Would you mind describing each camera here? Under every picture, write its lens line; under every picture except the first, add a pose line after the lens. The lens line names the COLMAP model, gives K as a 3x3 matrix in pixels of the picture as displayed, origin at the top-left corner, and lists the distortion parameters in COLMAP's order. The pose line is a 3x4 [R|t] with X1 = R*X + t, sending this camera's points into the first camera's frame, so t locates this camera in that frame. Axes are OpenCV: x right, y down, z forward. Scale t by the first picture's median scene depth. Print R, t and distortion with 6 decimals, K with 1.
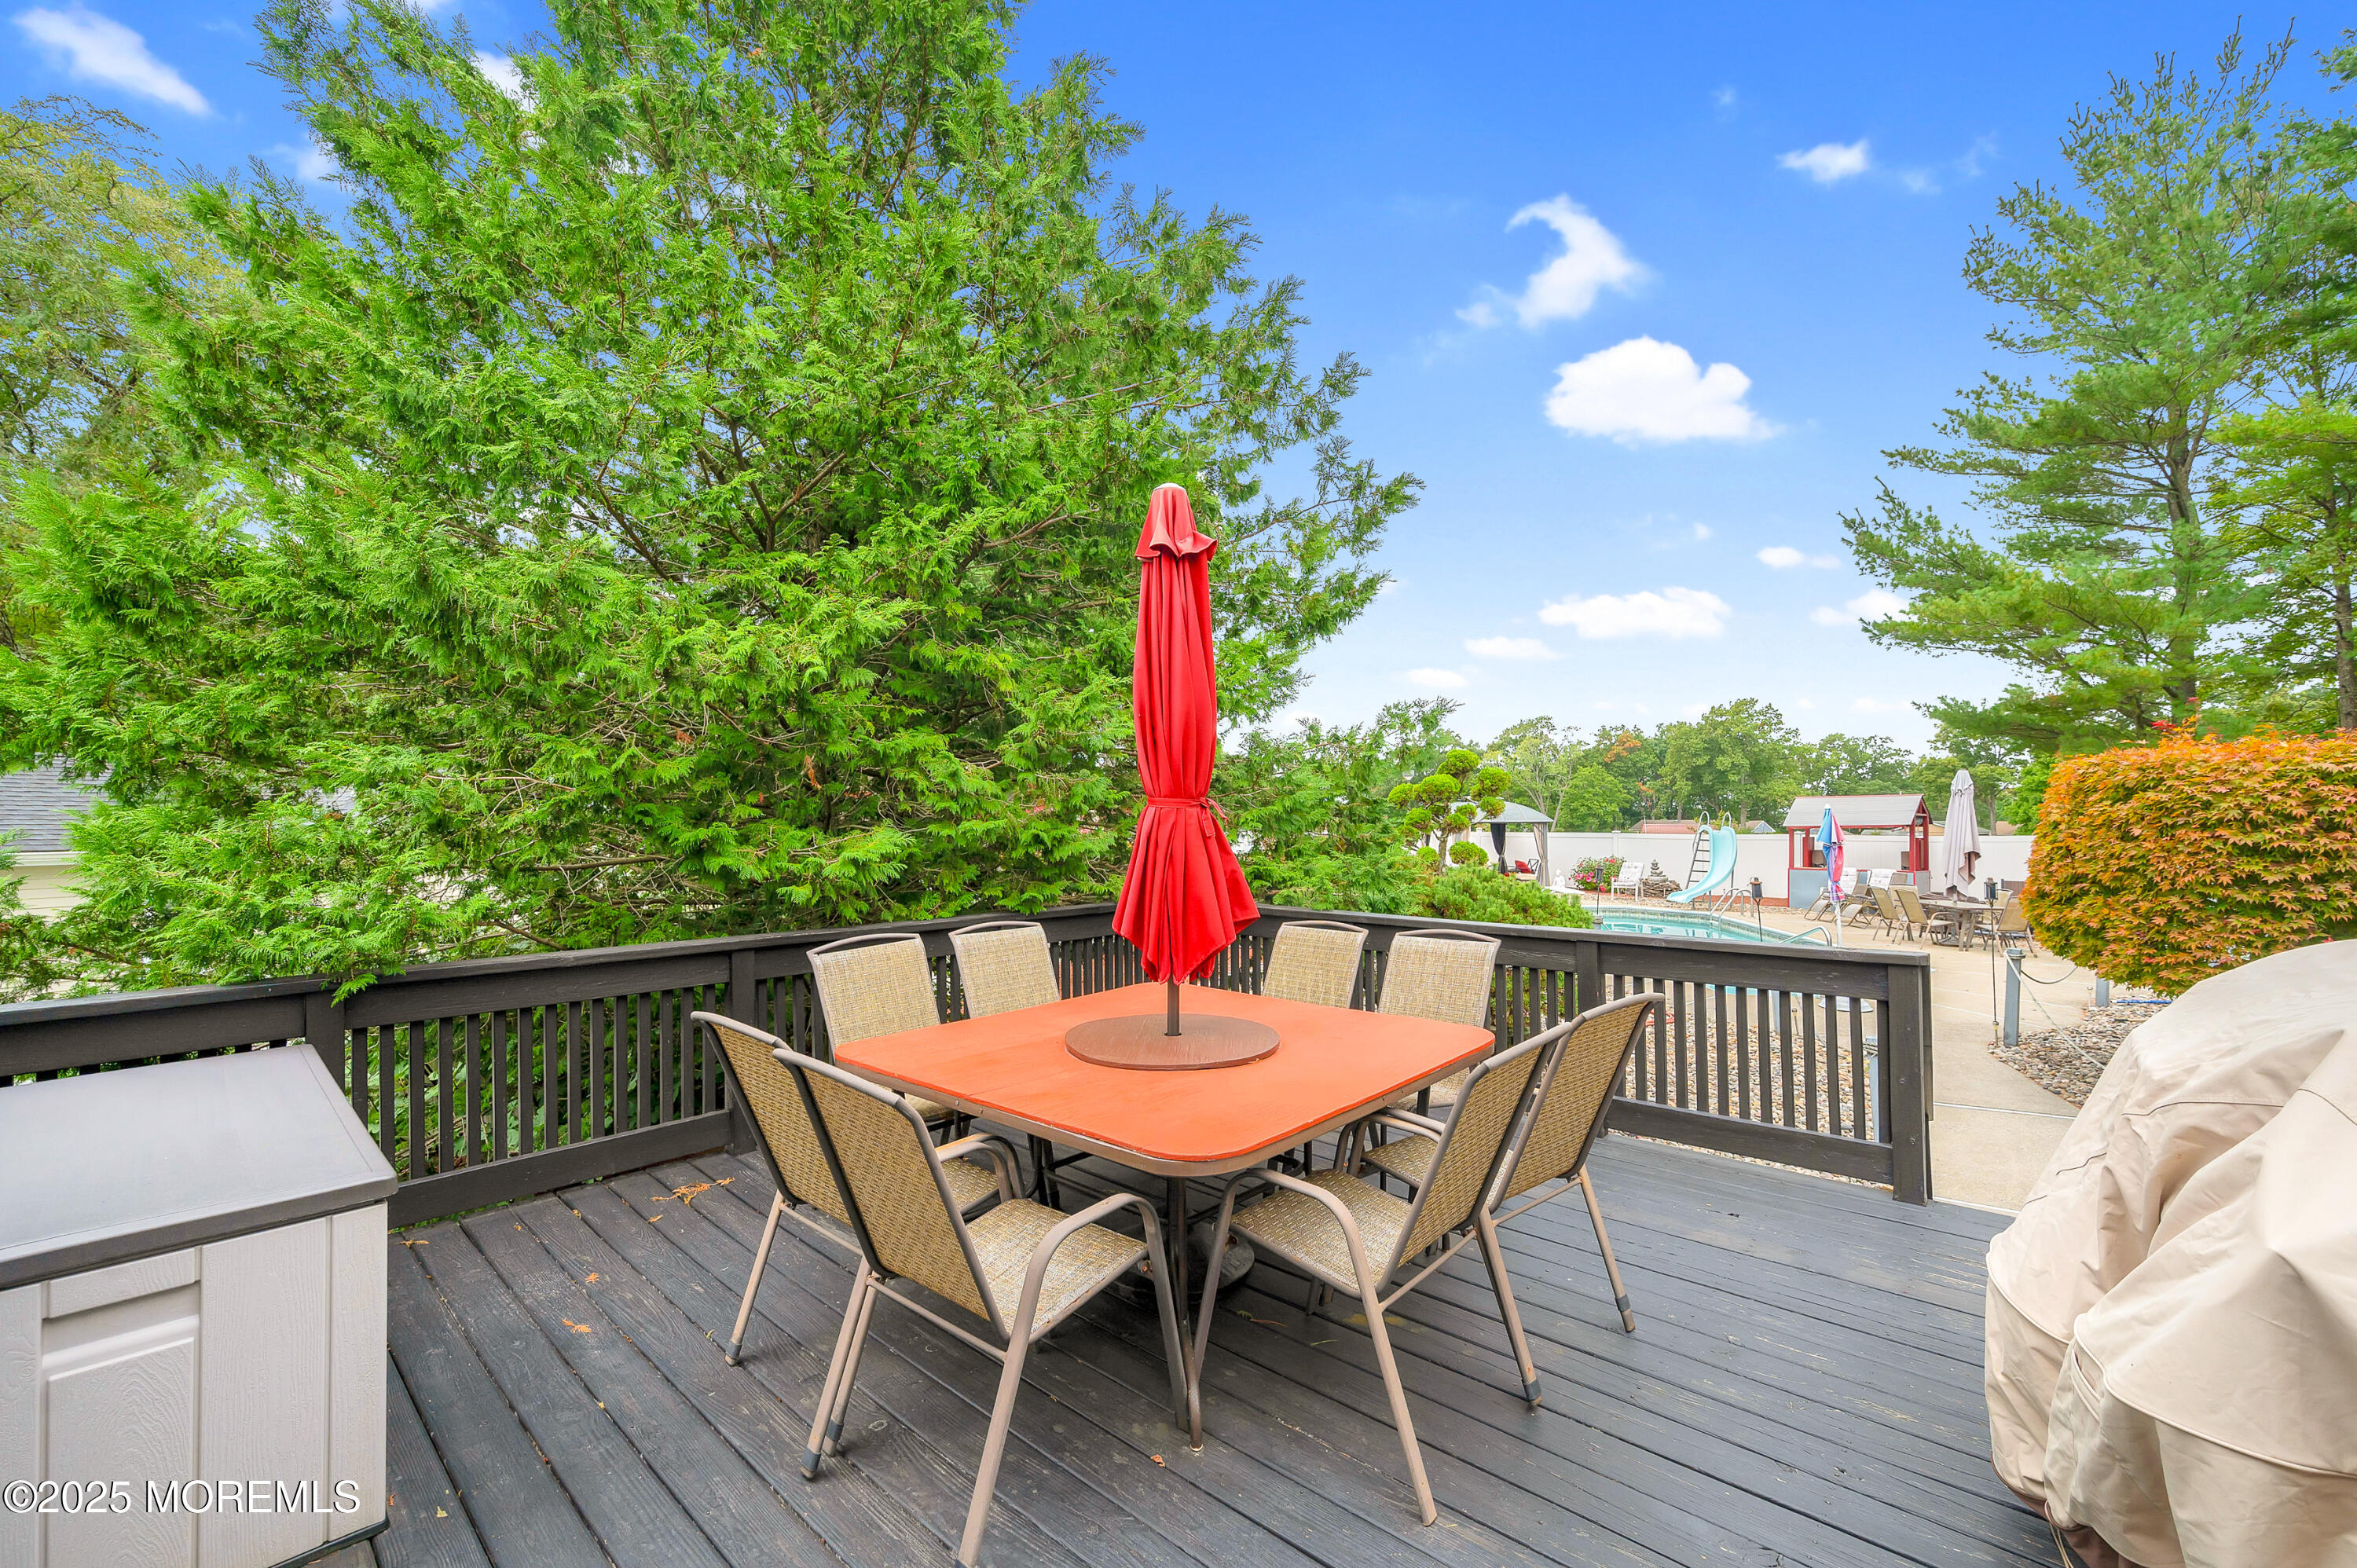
lens RADIAL K [[945.0, 0, 1168.8], [0, 945.0, 811.6], [0, 0, 1]] dist [0.003010, 0.000482]
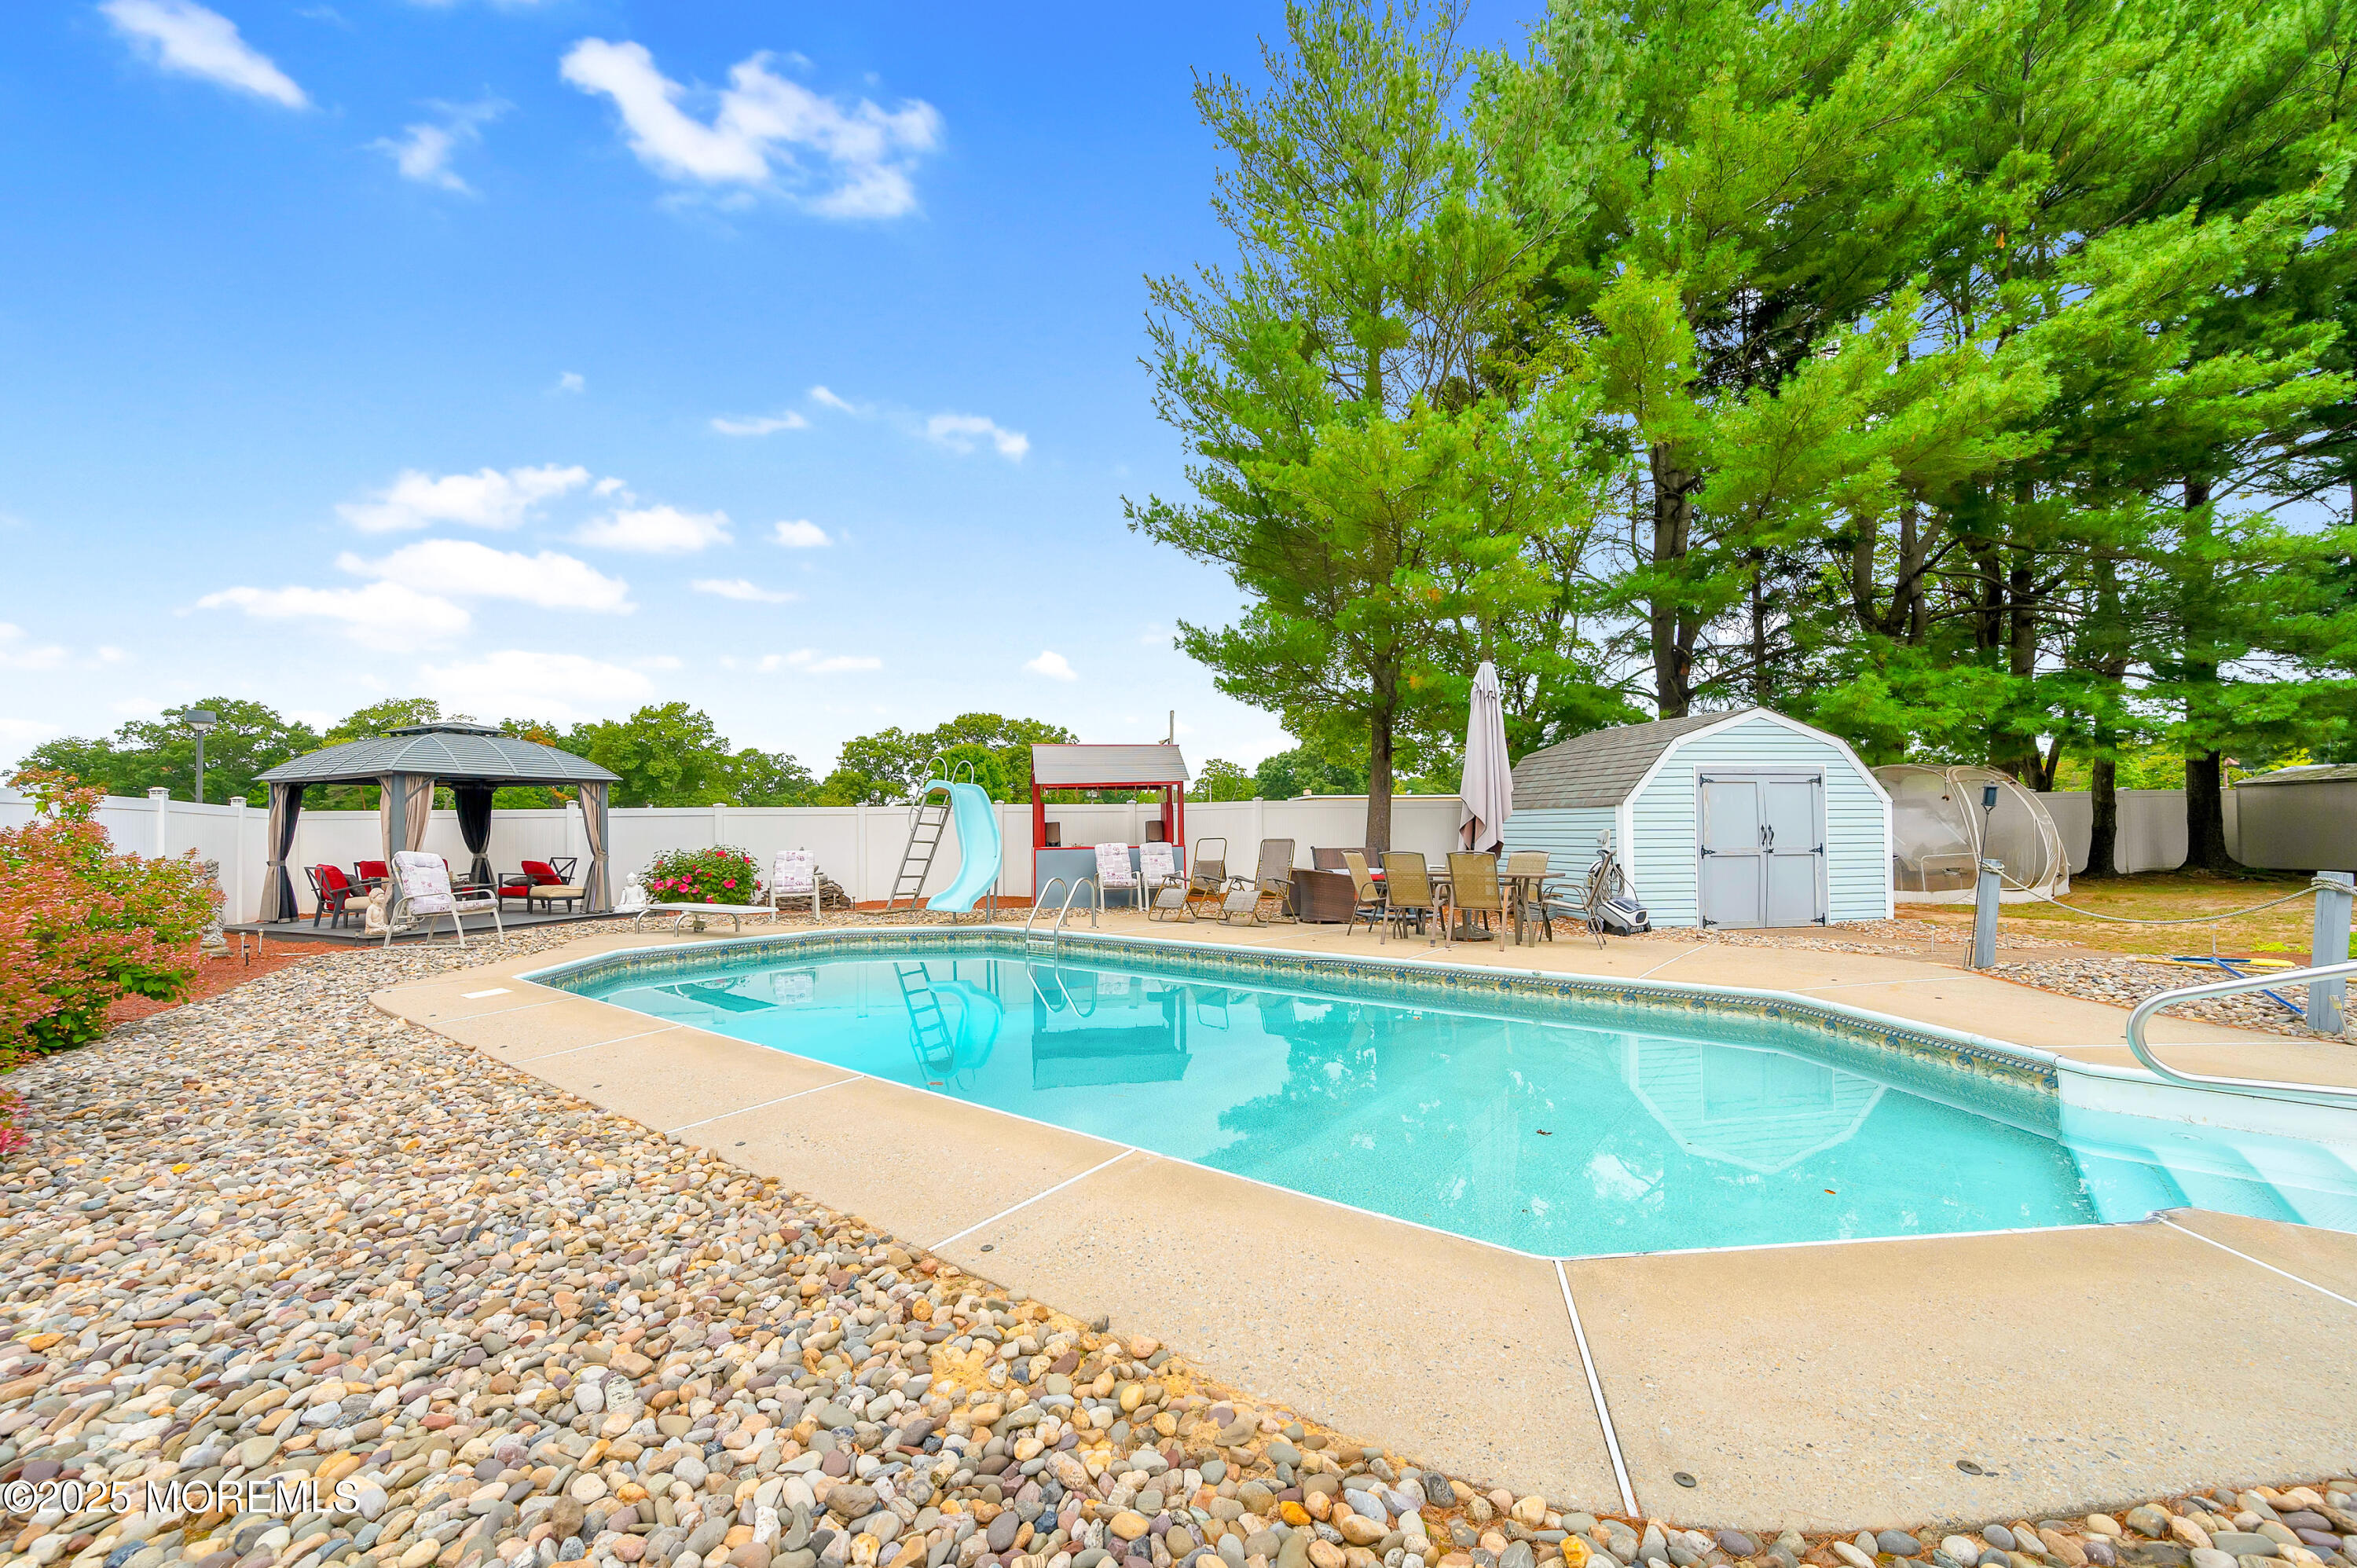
lens RADIAL K [[945.0, 0, 1168.8], [0, 945.0, 811.6], [0, 0, 1]] dist [0.003010, 0.000482]
pose [[0.487047, 0.016399, 0.873222, 0.021831], [-0.000055, 0.999824, -0.018745, 0.008231], [-0.873376, 0.009082, 0.486962, 0.107429]]
